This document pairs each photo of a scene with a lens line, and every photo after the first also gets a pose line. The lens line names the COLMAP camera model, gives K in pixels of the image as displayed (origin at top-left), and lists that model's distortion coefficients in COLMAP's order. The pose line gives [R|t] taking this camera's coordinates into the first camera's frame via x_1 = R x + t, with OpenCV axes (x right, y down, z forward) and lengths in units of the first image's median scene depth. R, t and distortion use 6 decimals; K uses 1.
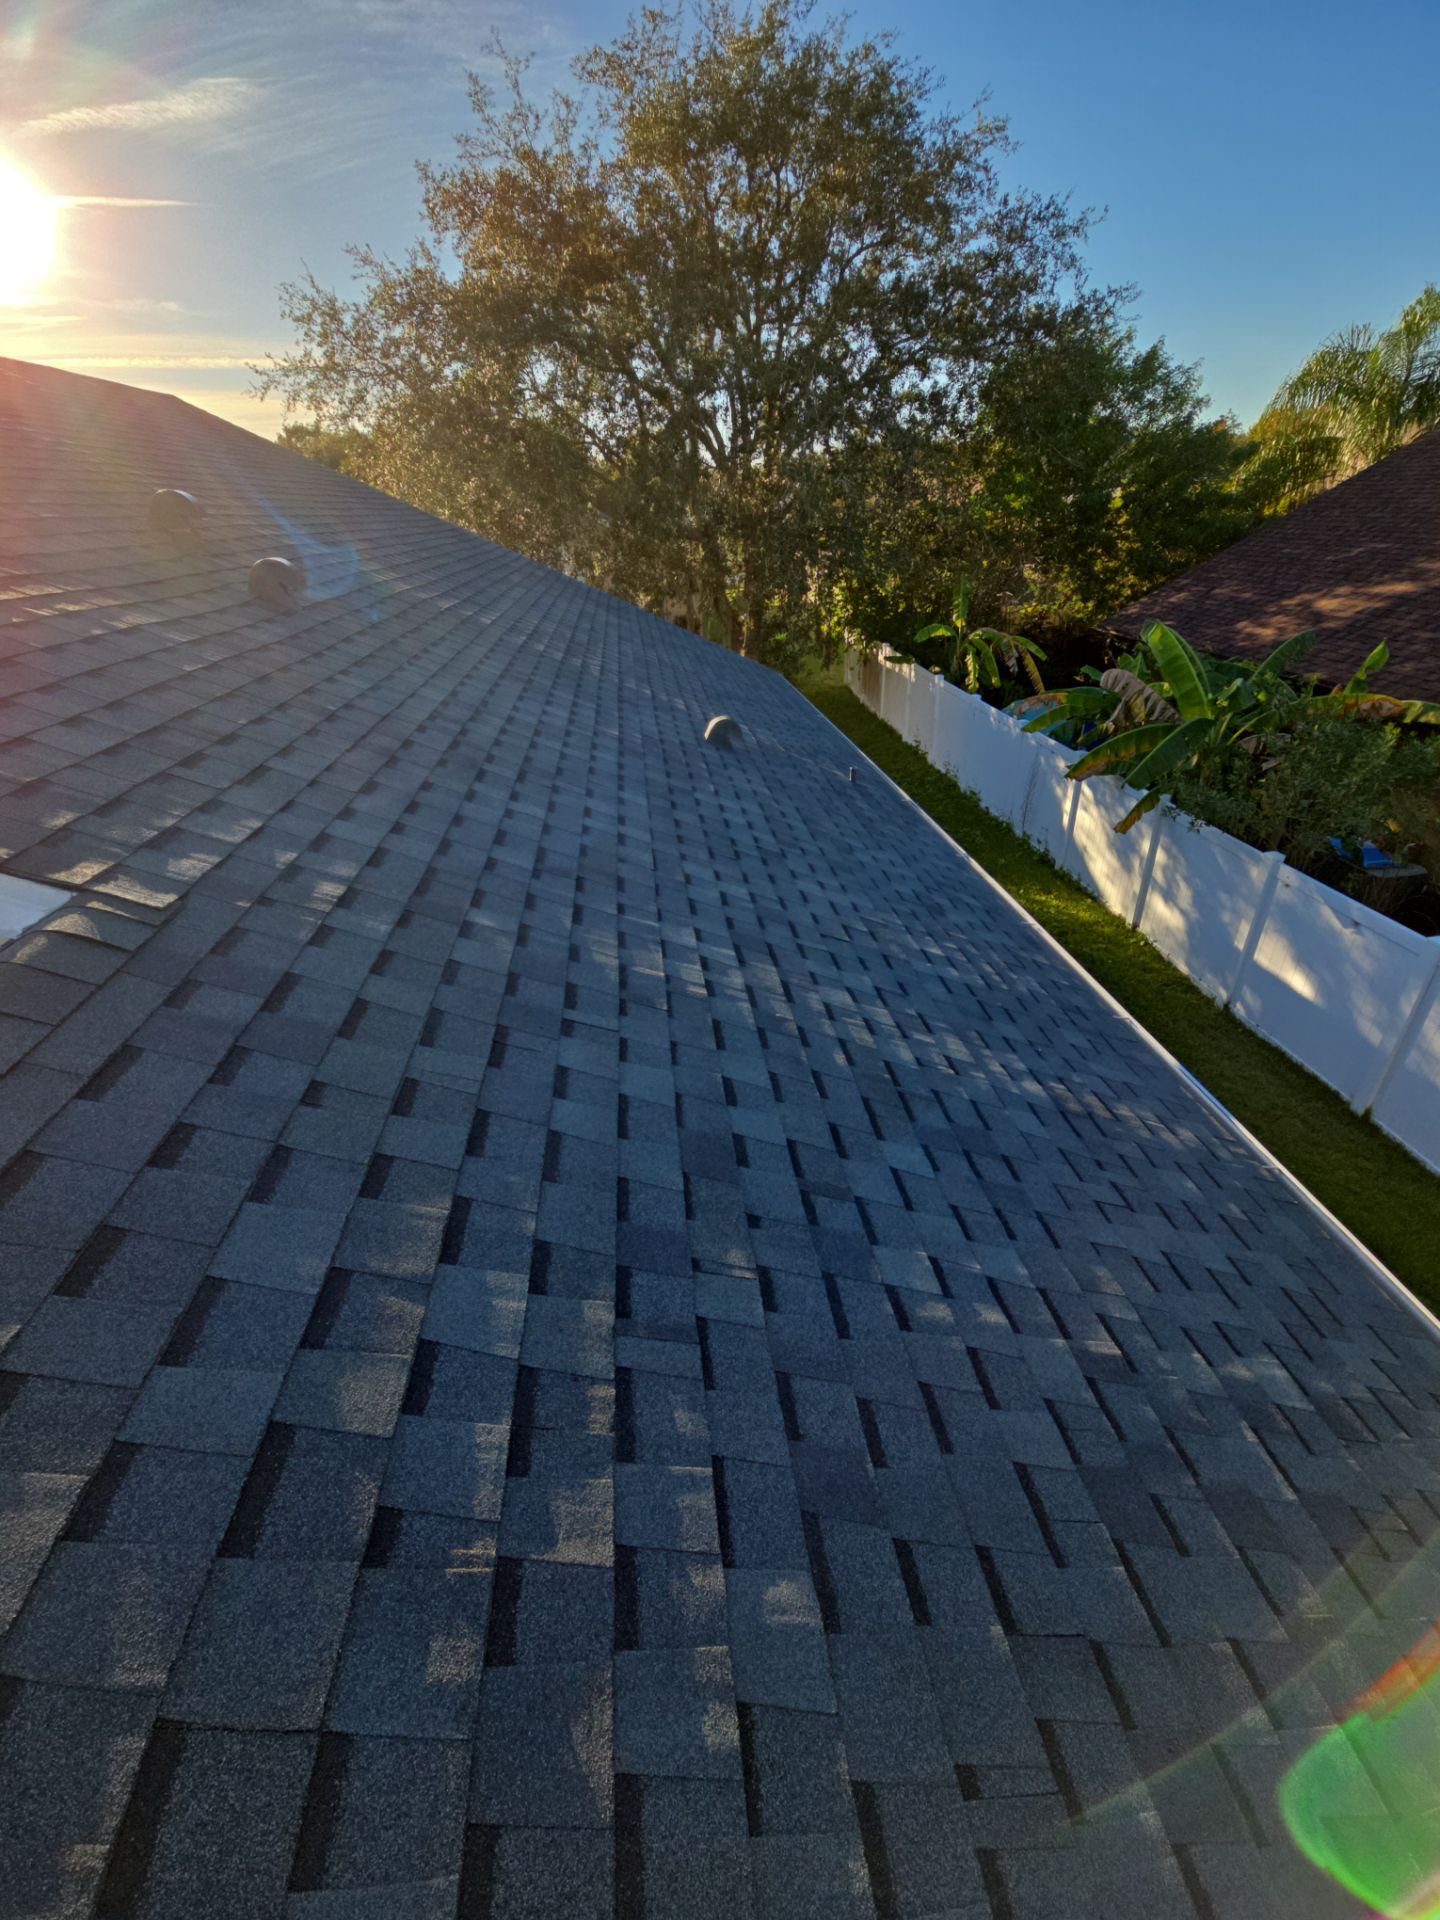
lens RADIAL K [[778.9, 0, 723.8], [0, 778.9, 961.0], [0, 0, 1]] dist [0.002208, -0.004228]
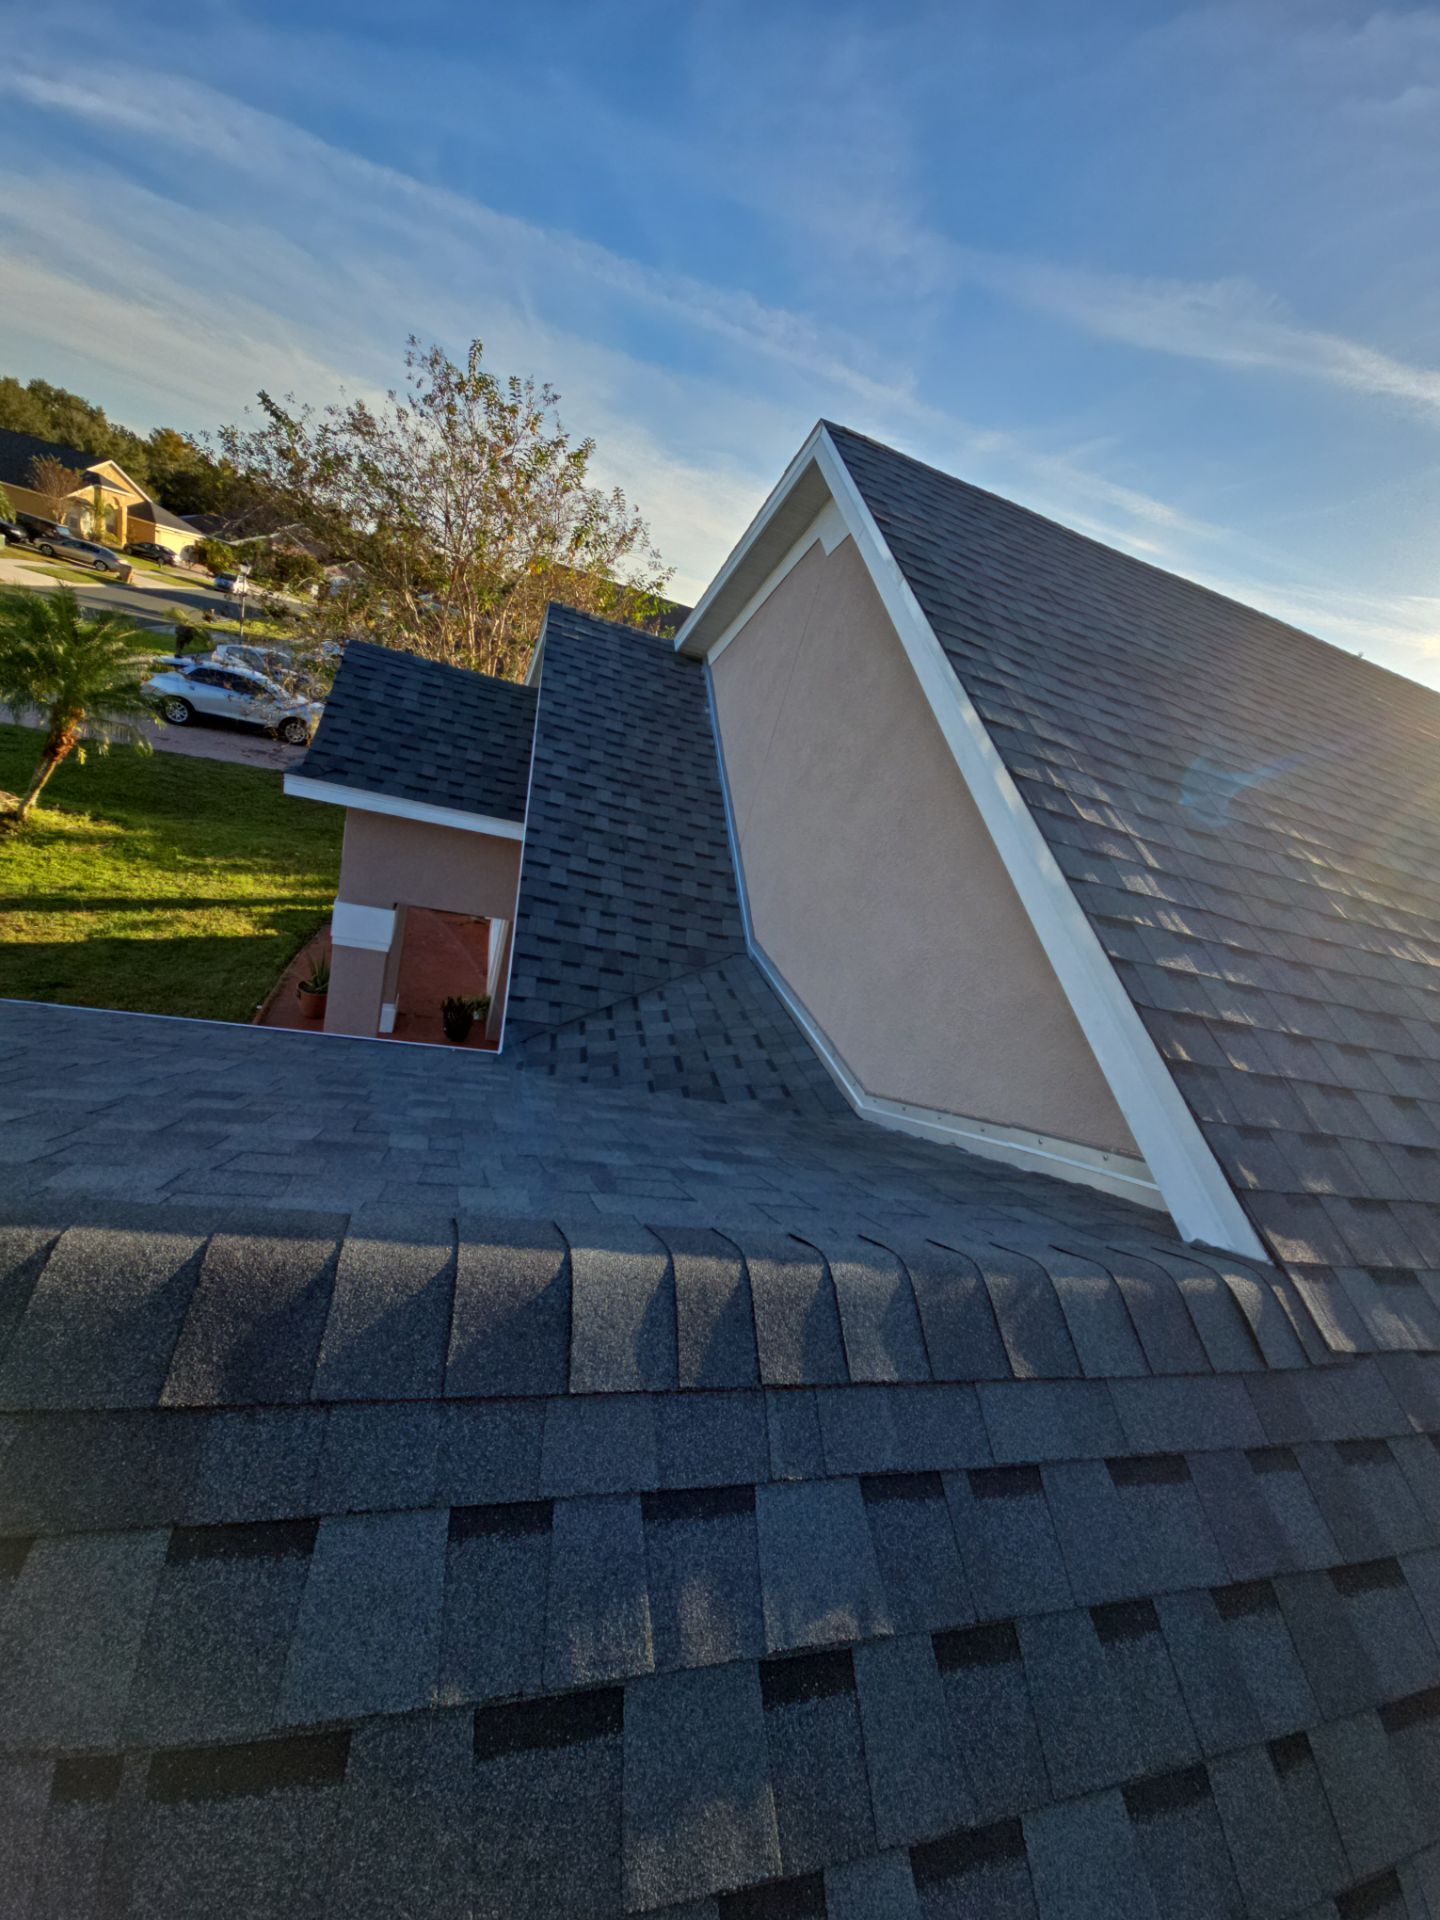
lens RADIAL K [[778.9, 0, 745.5], [0, 778.9, 964.0], [0, 0, 1]] dist [0.002208, -0.004228]
pose [[0.134034, 0.423372, -0.895986, -0.220946], [-0.722110, 0.660929, 0.204279, -0.051366], [0.678669, 0.619620, 0.394308, 0.022495]]
